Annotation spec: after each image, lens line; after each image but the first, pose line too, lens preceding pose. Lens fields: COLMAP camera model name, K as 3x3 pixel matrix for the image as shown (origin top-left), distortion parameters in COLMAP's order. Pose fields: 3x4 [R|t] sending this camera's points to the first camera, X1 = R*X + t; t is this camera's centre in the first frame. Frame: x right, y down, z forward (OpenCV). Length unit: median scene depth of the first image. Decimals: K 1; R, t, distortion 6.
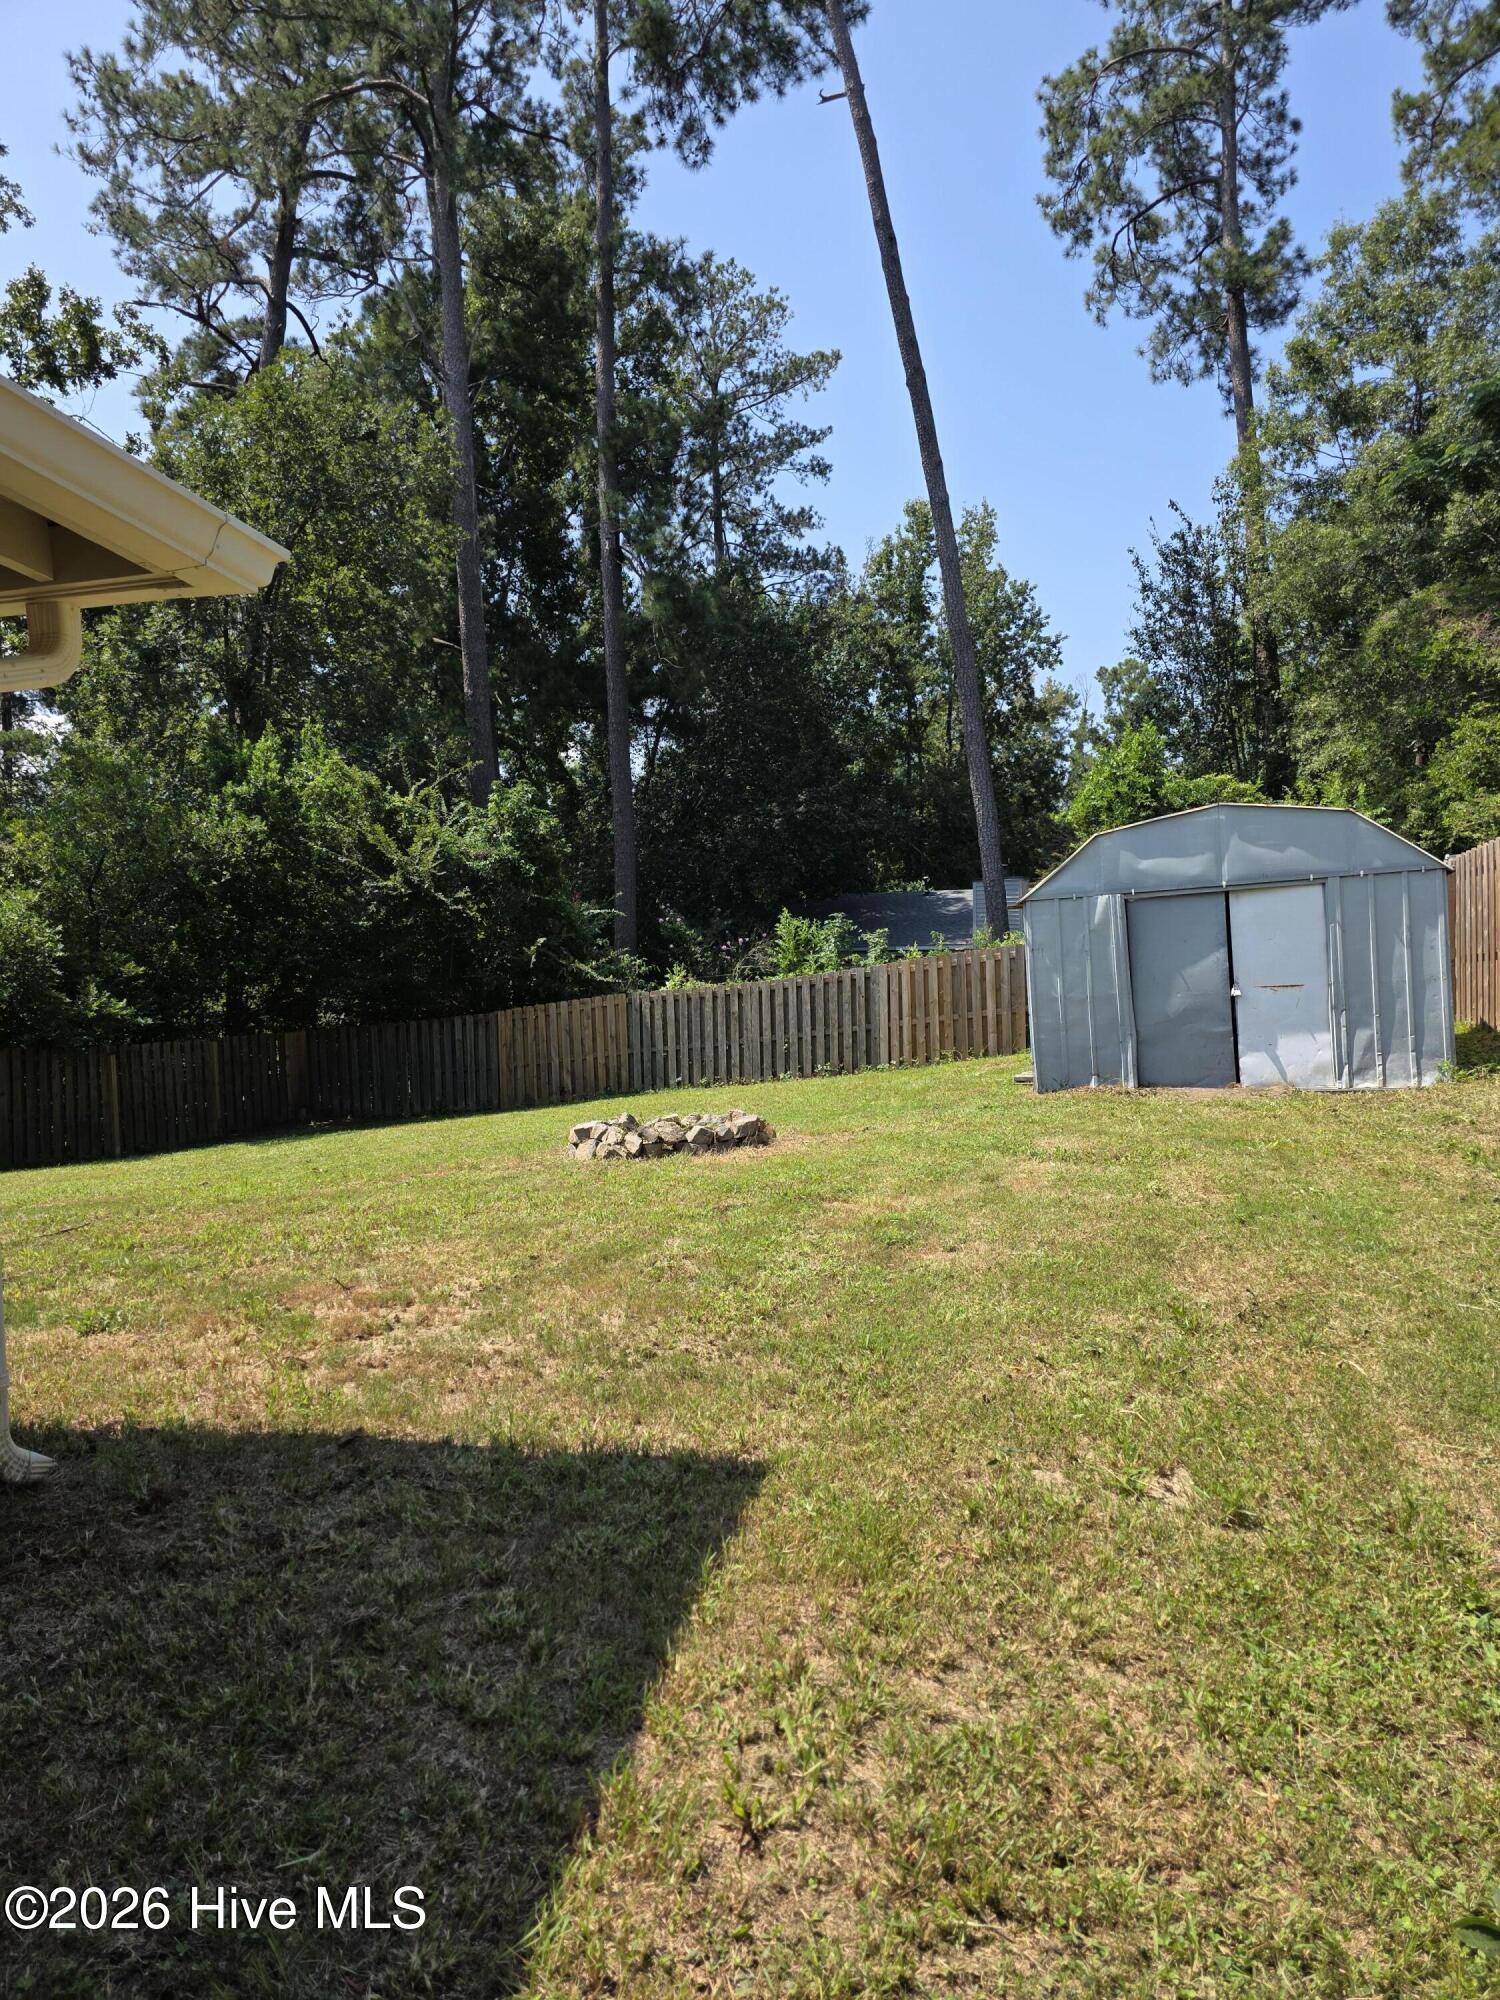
lens RADIAL K [[1357.9, 0, 754.8], [0, 1357.9, 1004.1], [0, 0, 1]] dist [0.062165, -0.050129]
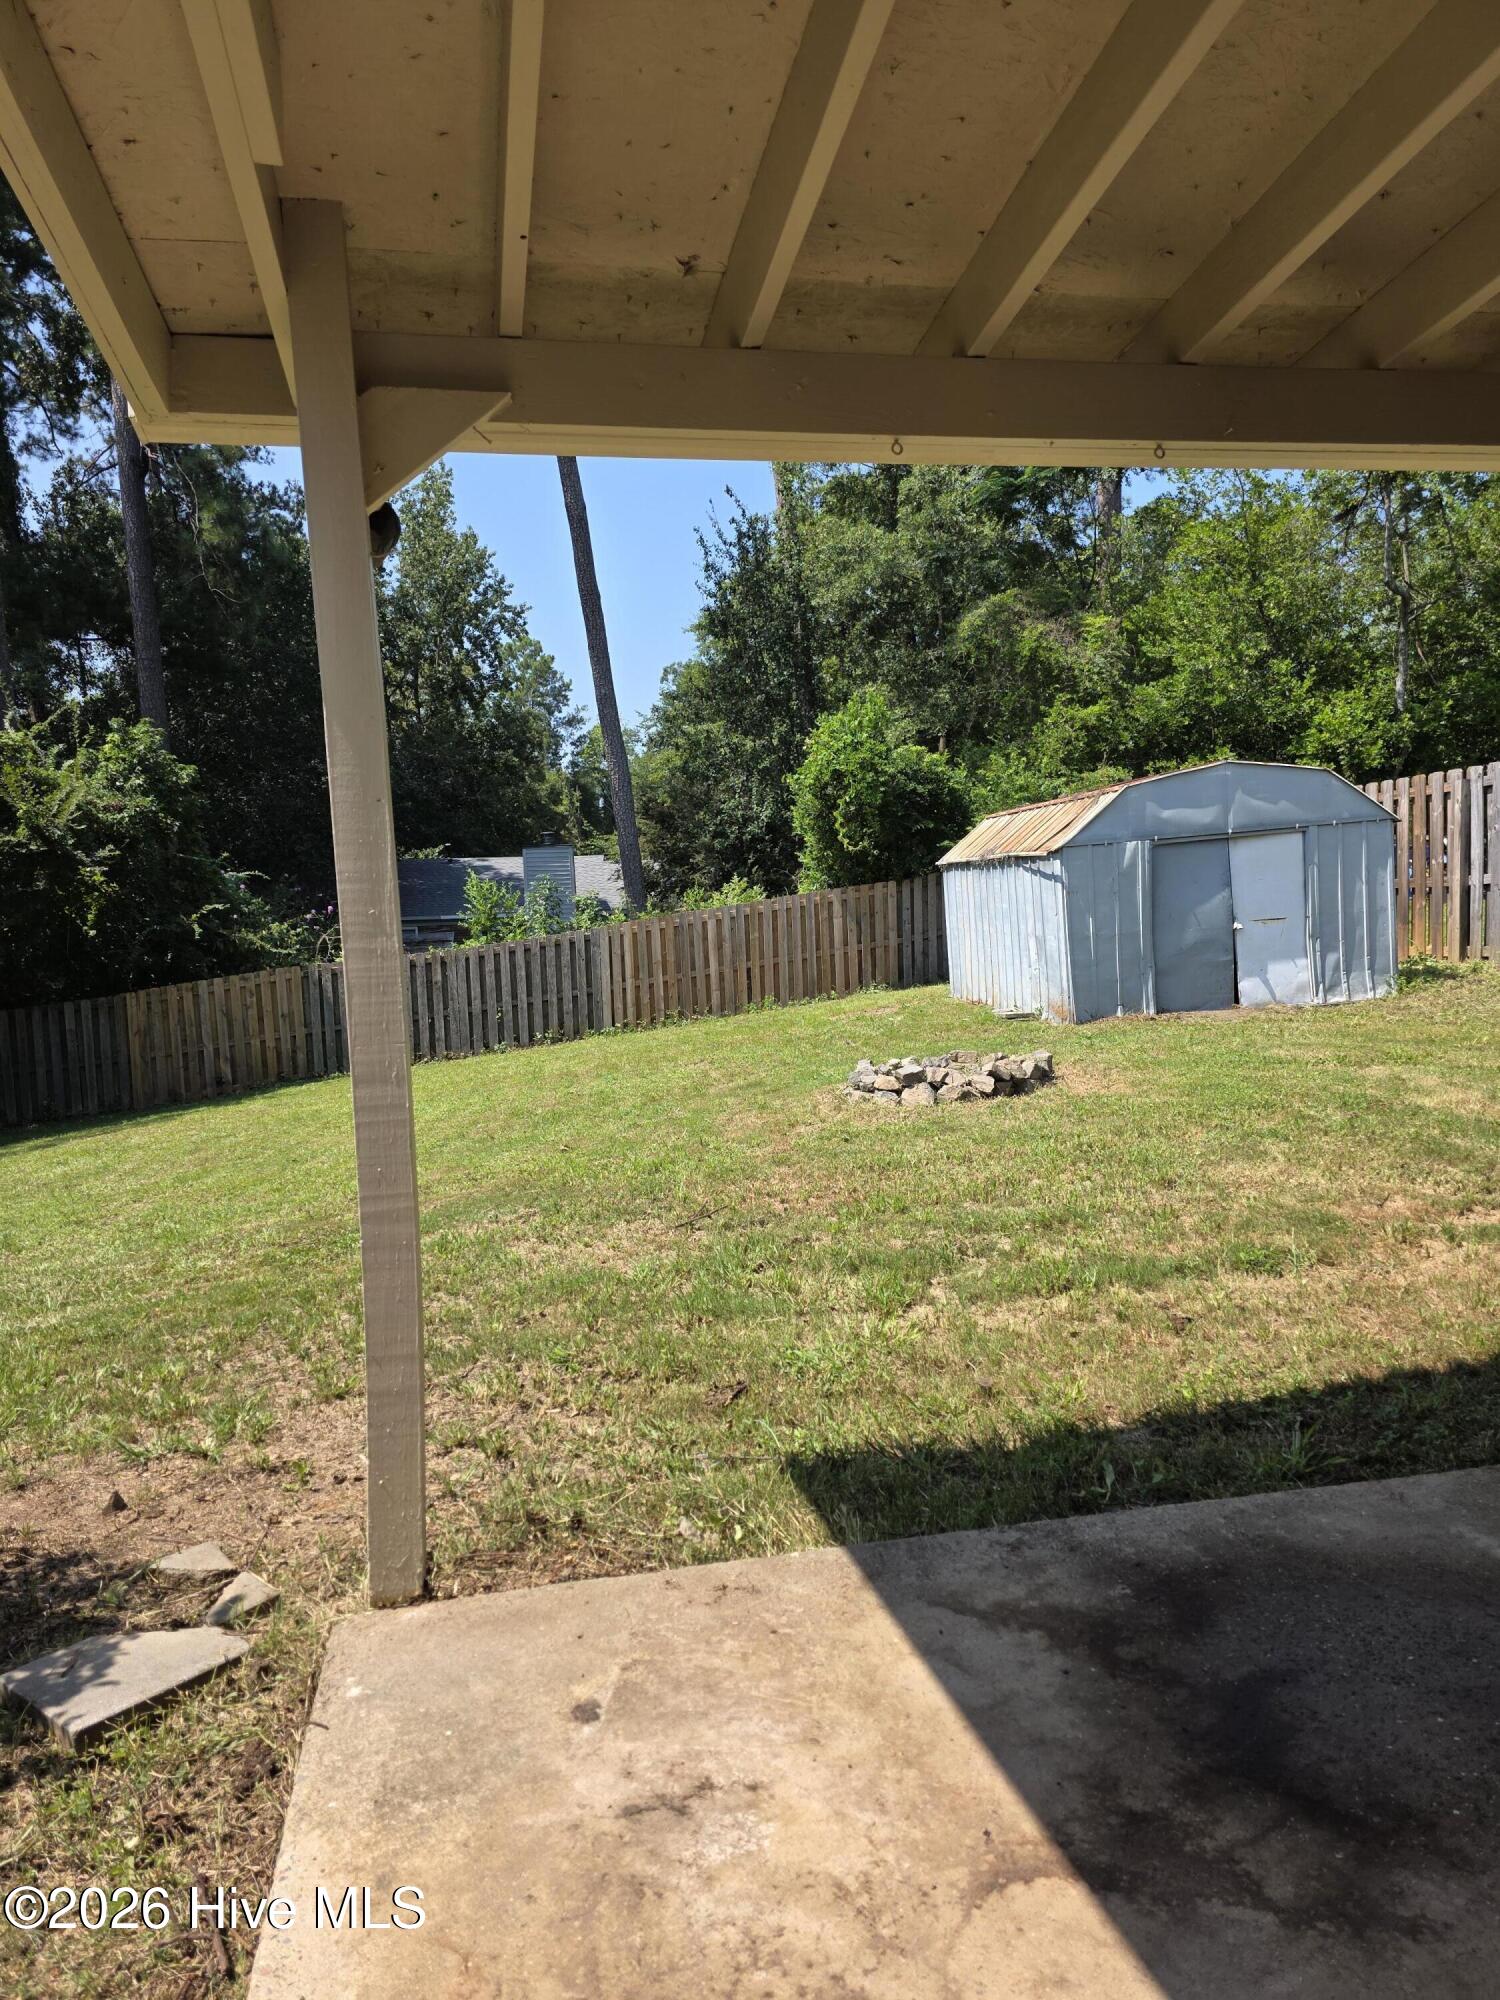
lens RADIAL K [[1357.9, 0, 757.4], [0, 1357.9, 1003.0], [0, 0, 1]] dist [0.062165, -0.050129]
pose [[0.888218, -0.047773, 0.456931, -0.255971], [0.040010, 0.998844, 0.026657, 0.004516], [-0.457677, -0.005396, 0.889102, 0.075764]]
